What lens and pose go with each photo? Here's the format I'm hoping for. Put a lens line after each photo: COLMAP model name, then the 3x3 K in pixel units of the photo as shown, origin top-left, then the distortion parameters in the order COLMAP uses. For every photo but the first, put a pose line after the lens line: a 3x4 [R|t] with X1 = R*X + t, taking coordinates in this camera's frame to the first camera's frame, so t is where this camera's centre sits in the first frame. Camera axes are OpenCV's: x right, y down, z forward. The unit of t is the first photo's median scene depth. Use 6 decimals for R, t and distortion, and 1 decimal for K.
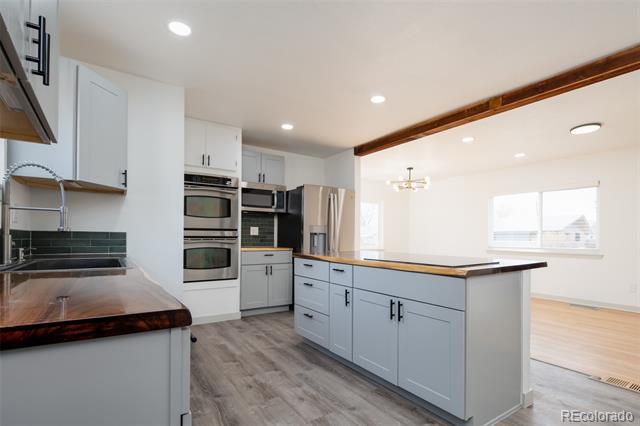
lens RADIAL K [[315.3, 0, 320.5], [0, 315.3, 240.1], [0, 0, 1]] dist [0.006631, -0.002529]
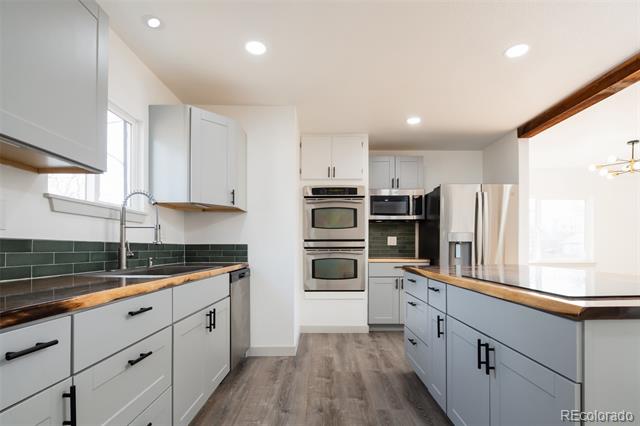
lens RADIAL K [[315.3, 0, 323.1], [0, 315.3, 249.8], [0, 0, 1]] dist [0.006631, -0.002529]
pose [[0.834600, -0.005667, -0.550827, 0.163688], [0.003807, 0.999983, -0.004520, 0.001000], [0.550843, 0.001676, 0.834607, 0.132546]]
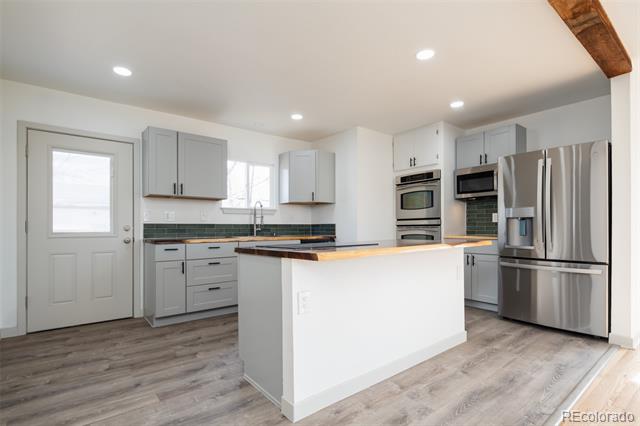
lens RADIAL K [[315.3, 0, 316.0], [0, 315.3, 225.7], [0, 0, 1]] dist [0.006631, -0.002529]
pose [[0.071191, -0.015504, -0.997342, 0.778909], [0.000871, 0.999880, -0.015482, 0.008974], [0.997462, 0.000233, 0.071196, 0.517825]]
